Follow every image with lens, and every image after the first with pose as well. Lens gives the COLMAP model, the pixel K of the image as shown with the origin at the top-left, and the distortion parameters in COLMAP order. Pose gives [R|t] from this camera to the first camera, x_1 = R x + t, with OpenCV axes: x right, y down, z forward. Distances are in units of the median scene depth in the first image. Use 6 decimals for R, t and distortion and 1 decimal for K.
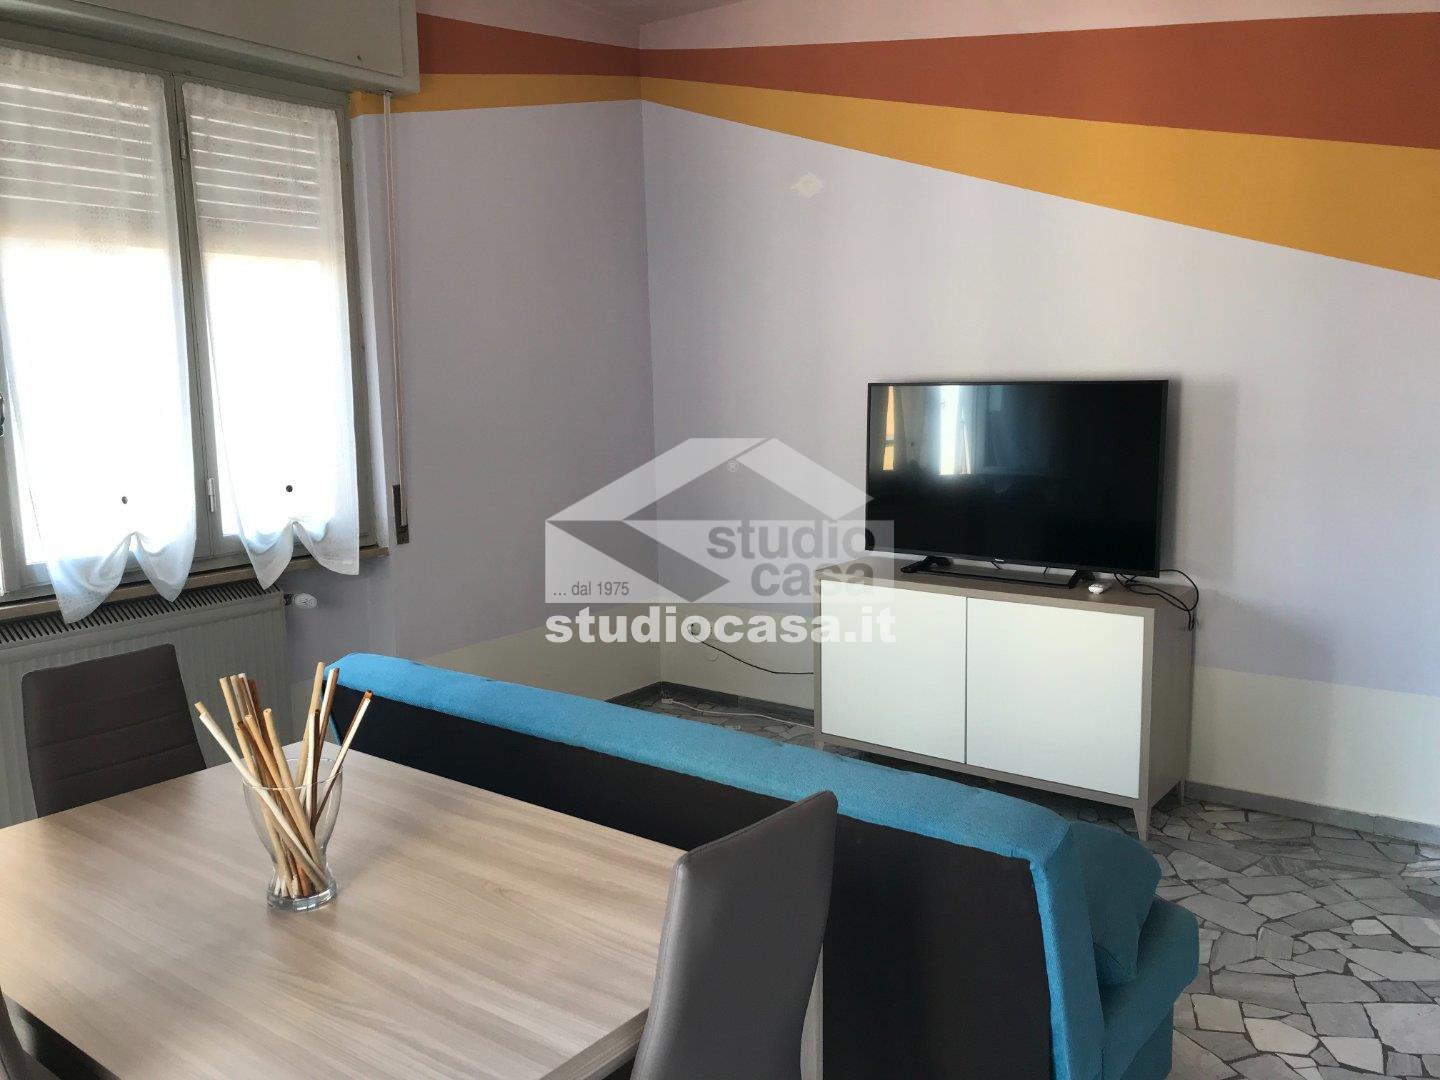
lens RADIAL K [[1196.8, 0, 722.9], [0, 1196.8, 541.2], [0, 0, 1]] dist [0.016044, -0.027626]
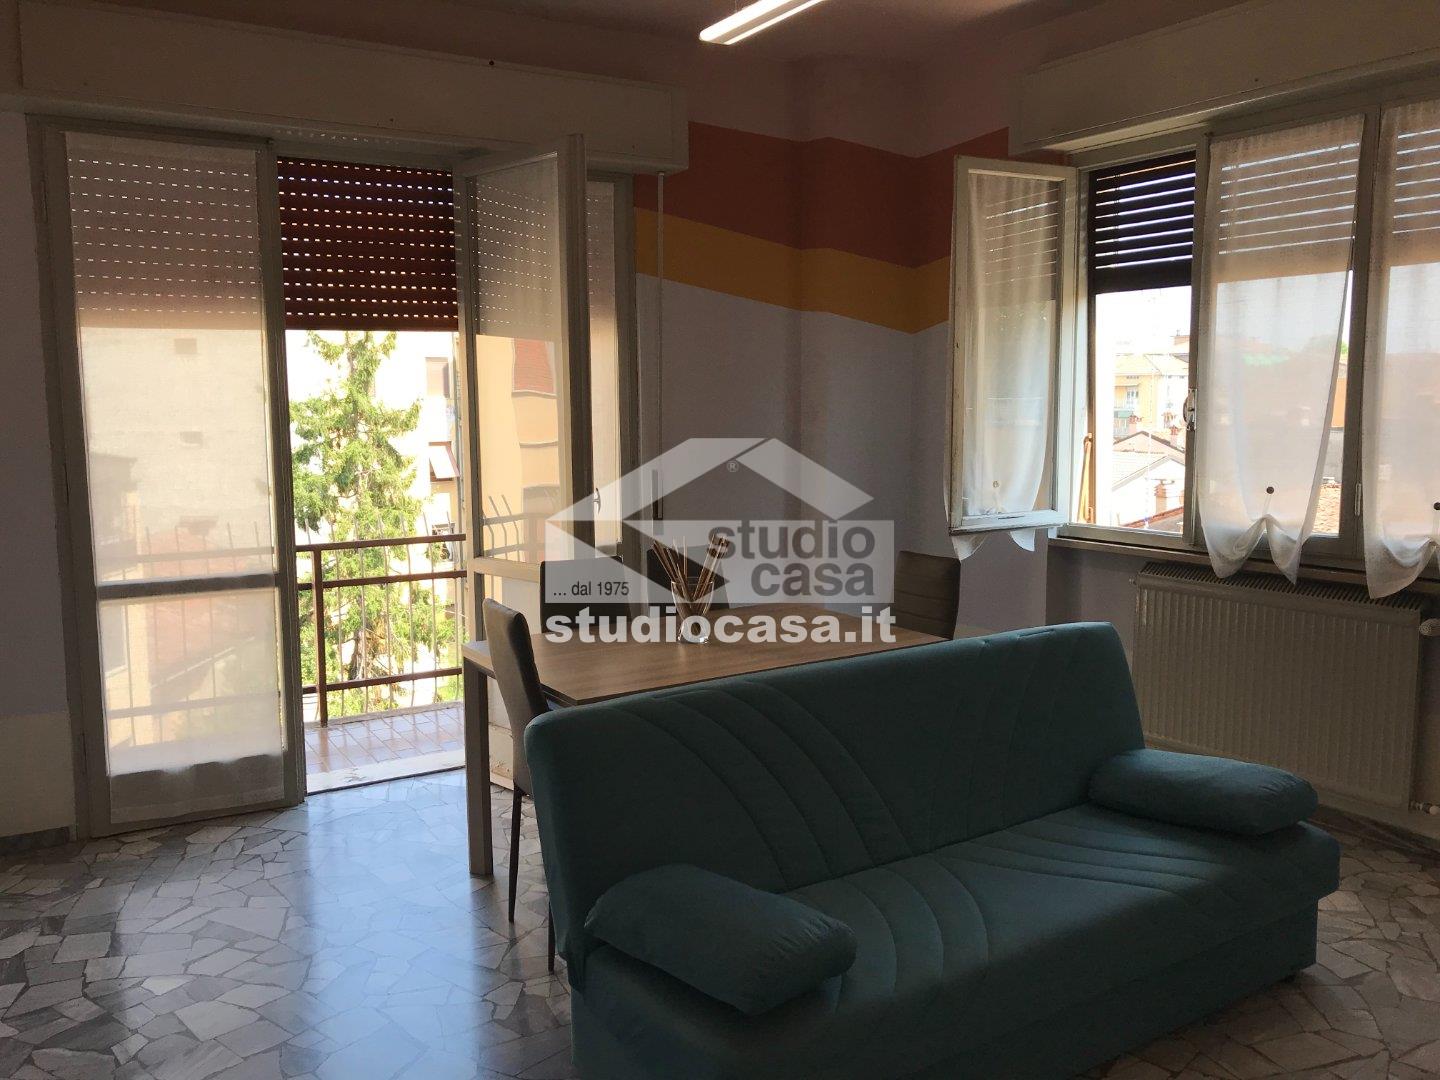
lens RADIAL K [[1196.8, 0, 731.9], [0, 1196.8, 536.4], [0, 0, 1]] dist [0.016044, -0.027626]
pose [[-0.368252, 0.119250, -0.922047, 0.809114], [-0.125401, 0.976307, 0.176351, -0.133408], [0.921230, 0.180567, -0.344573, 0.932371]]
